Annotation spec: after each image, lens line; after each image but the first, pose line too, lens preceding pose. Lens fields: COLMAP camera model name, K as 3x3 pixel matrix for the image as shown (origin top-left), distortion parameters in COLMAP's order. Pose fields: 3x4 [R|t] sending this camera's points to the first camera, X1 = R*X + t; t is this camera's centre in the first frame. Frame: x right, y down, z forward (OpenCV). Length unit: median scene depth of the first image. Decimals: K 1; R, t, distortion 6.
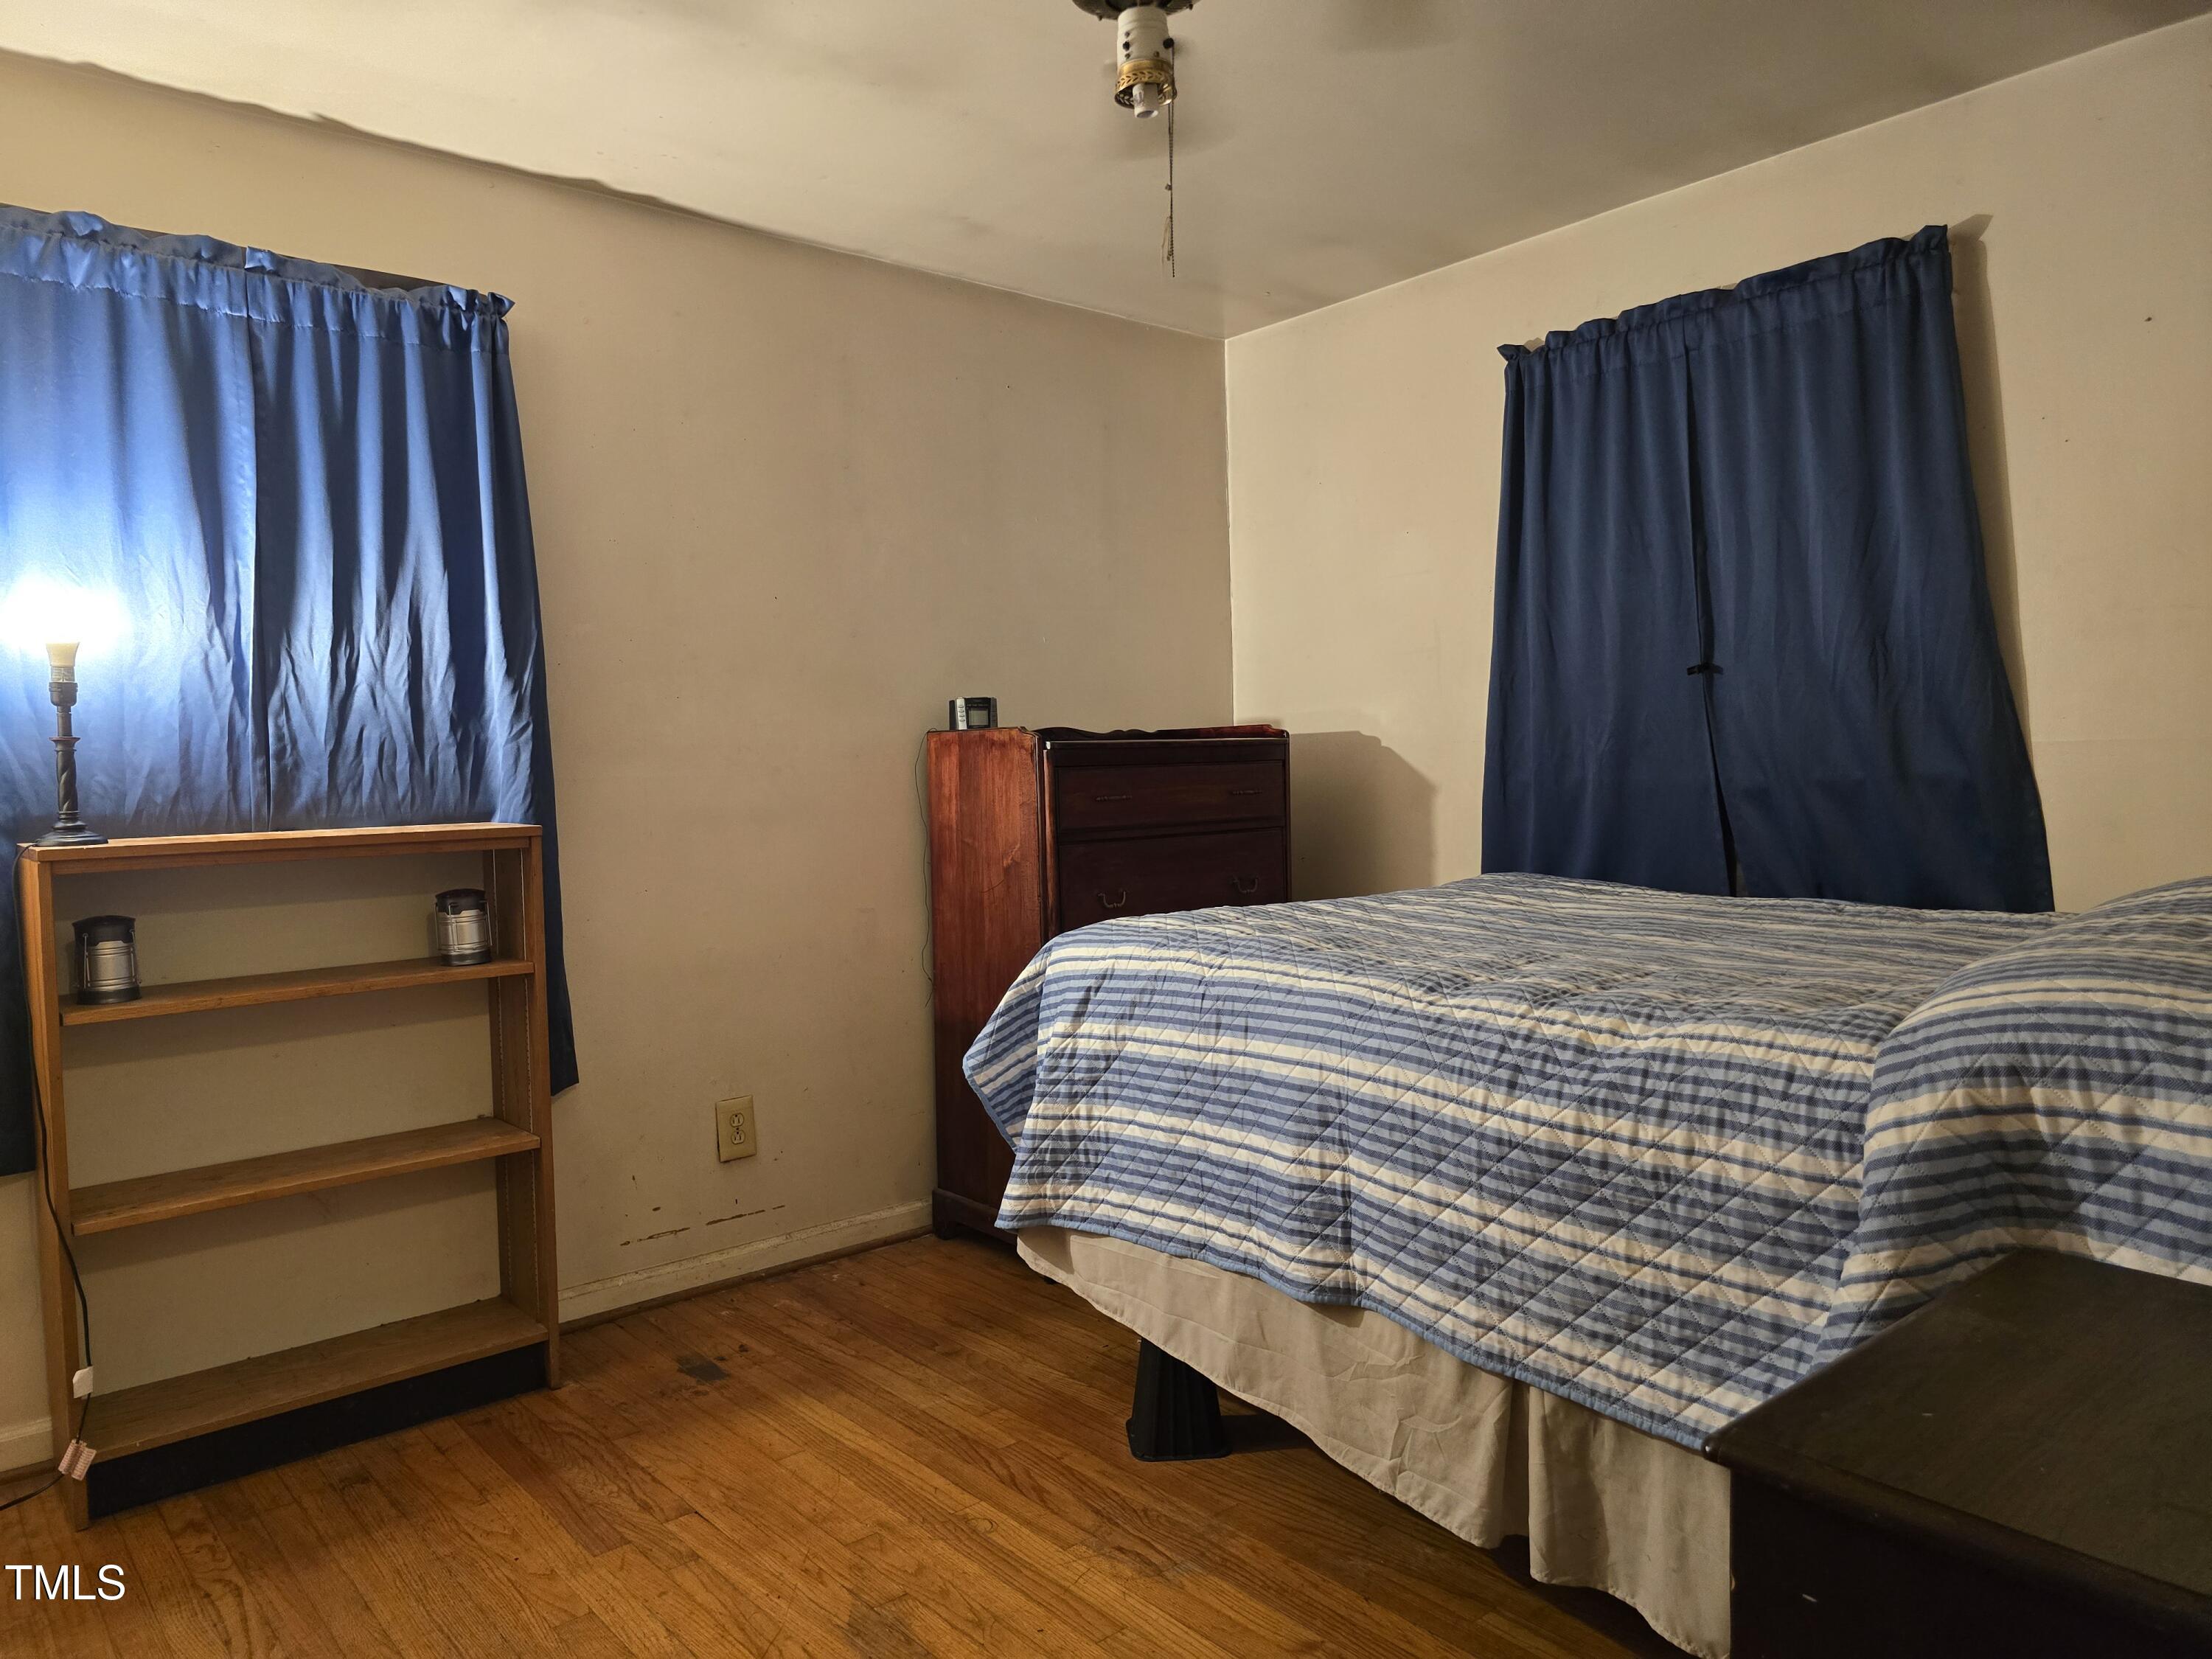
lens RADIAL K [[1479.7, 0, 1088.3], [0, 1479.7, 829.8], [0, 0, 1]] dist [0.074196, -0.073604]
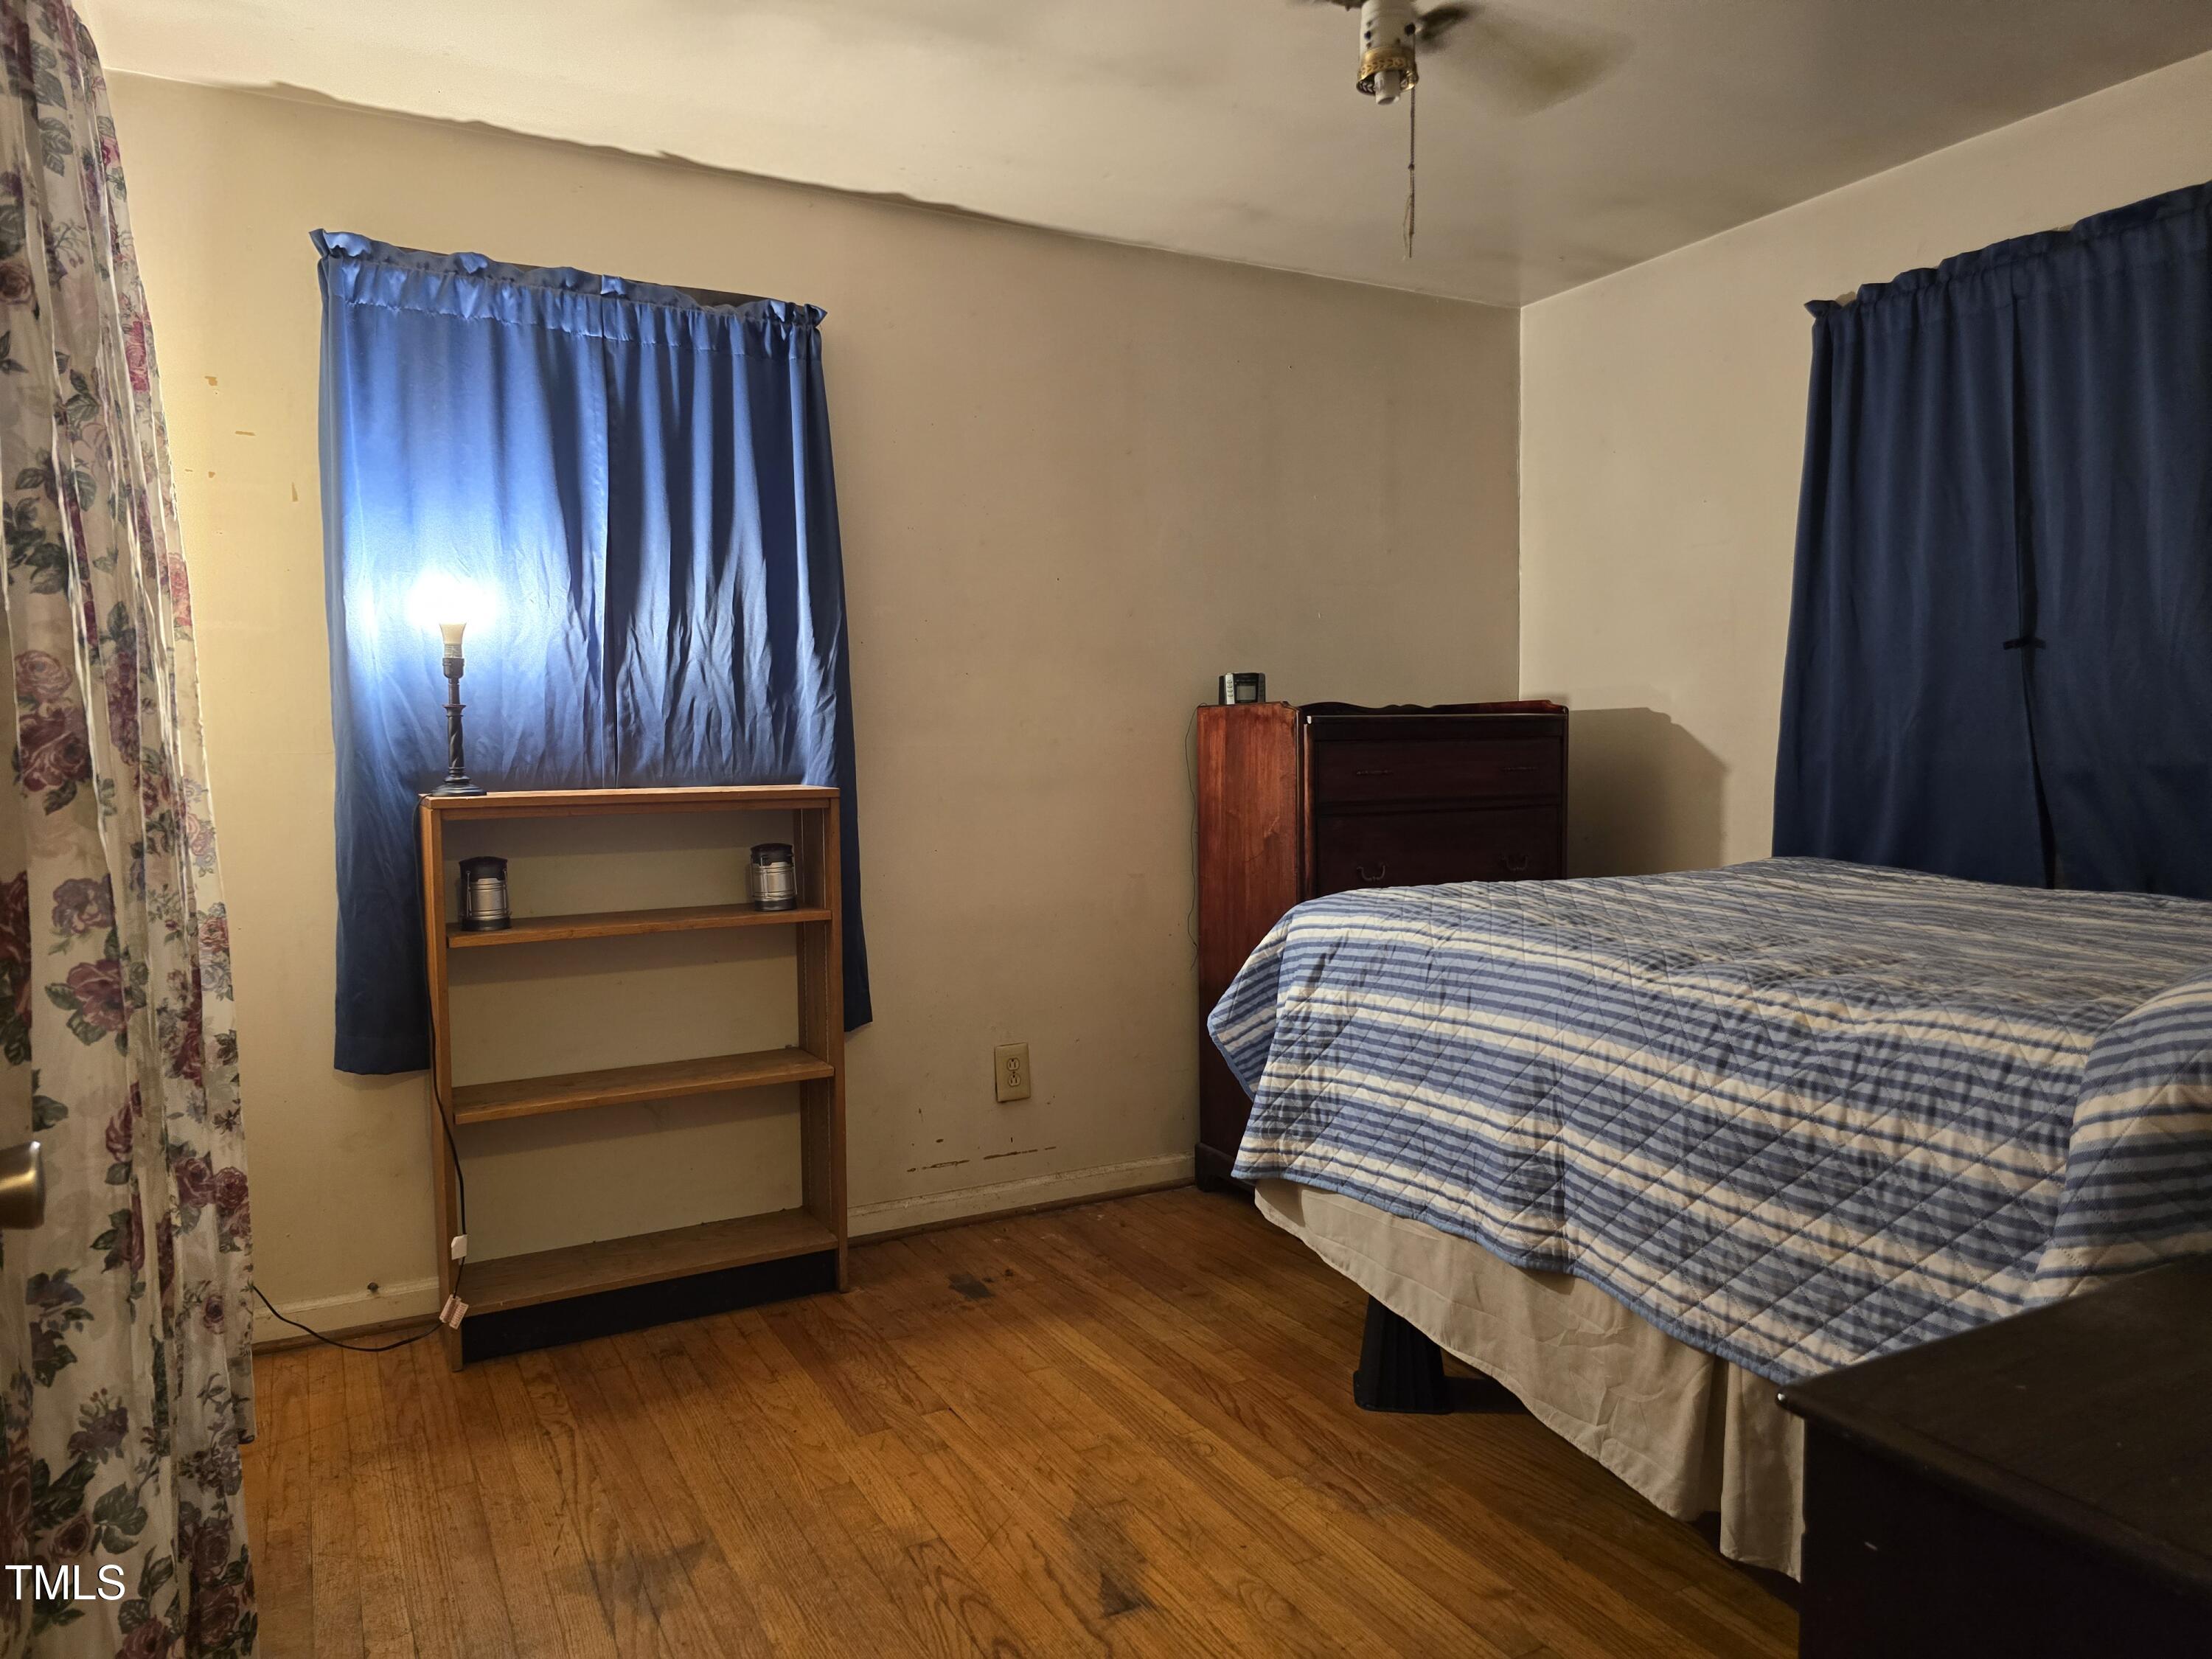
lens RADIAL K [[1477.8, 0, 1108.5], [0, 1477.8, 840.8], [0, 0, 1]] dist [0.063446, -0.051020]
pose [[0.978601, 0.026067, -0.204109, 0.074179], [-0.021188, 0.999436, 0.026054, 0.004538], [0.204673, -0.021172, 0.978601, -0.049551]]
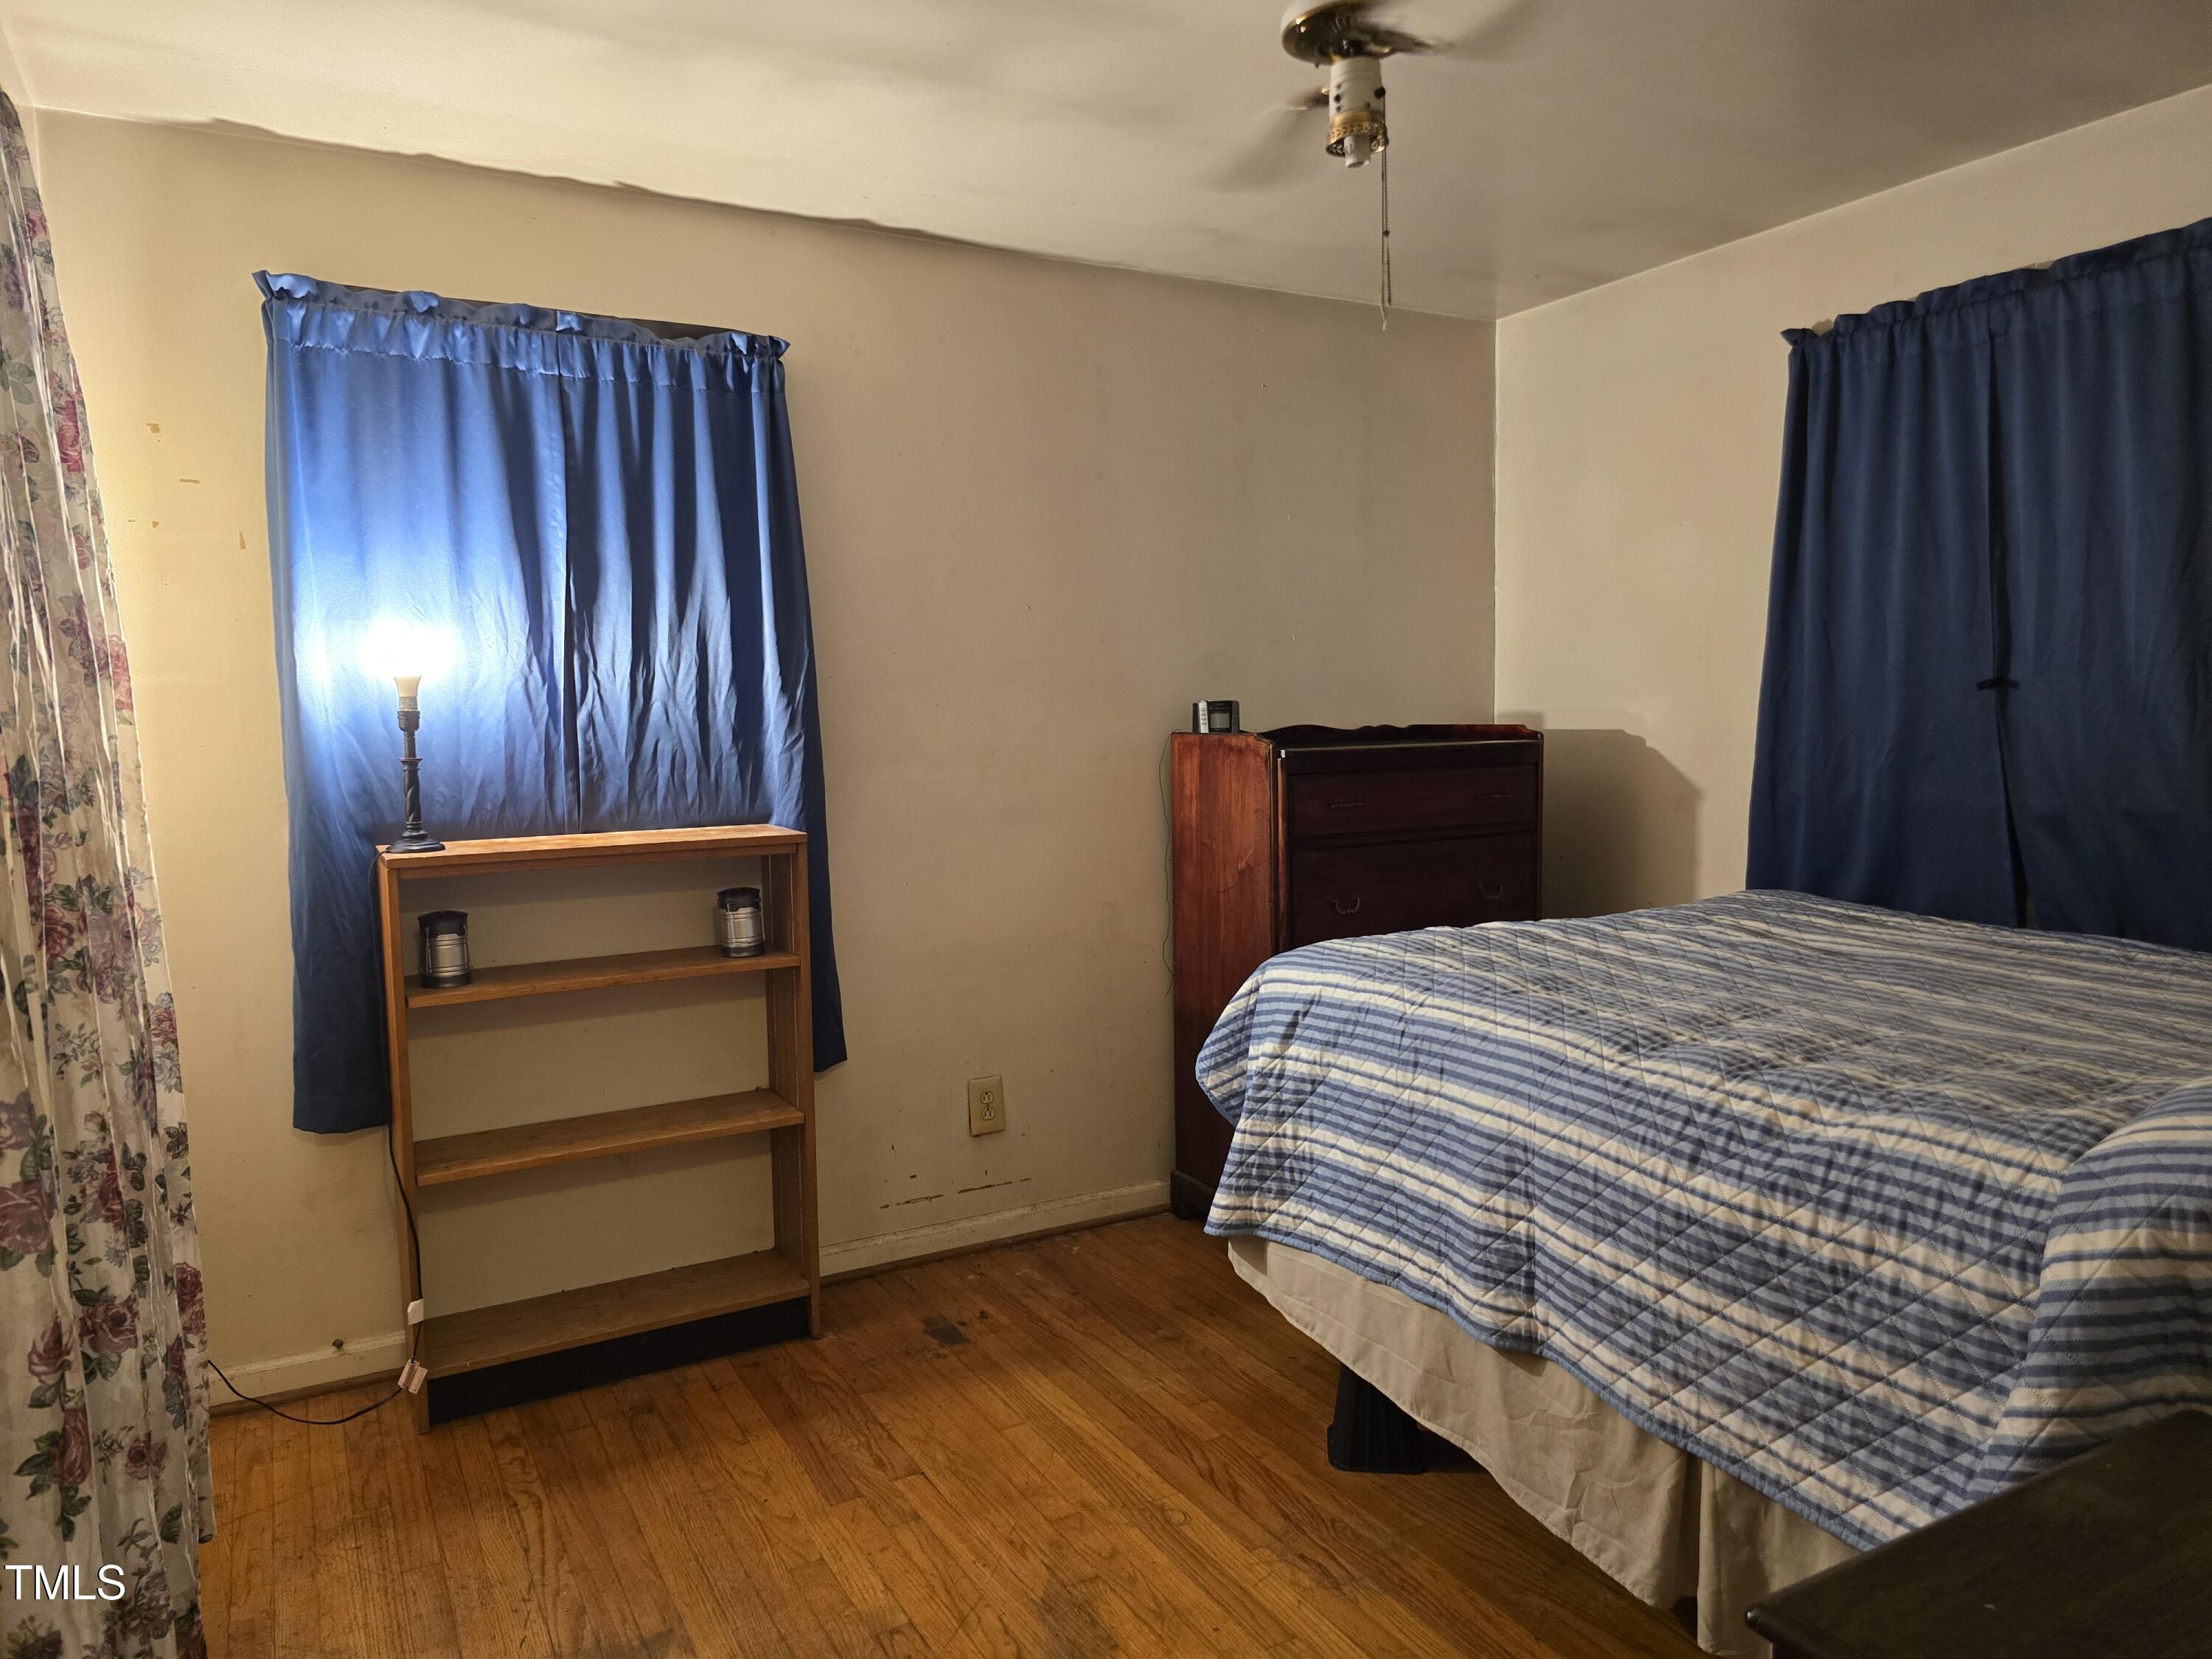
lens RADIAL K [[1477.1, 0, 1111.4], [0, 1477.1, 836.2], [0, 0, 1]] dist [0.064051, -0.052540]
pose [[0.981671, 0.025231, -0.188904, 0.077480], [-0.016141, 0.998644, 0.049503, -0.076505], [0.189897, -0.045547, 0.980747, -0.029949]]
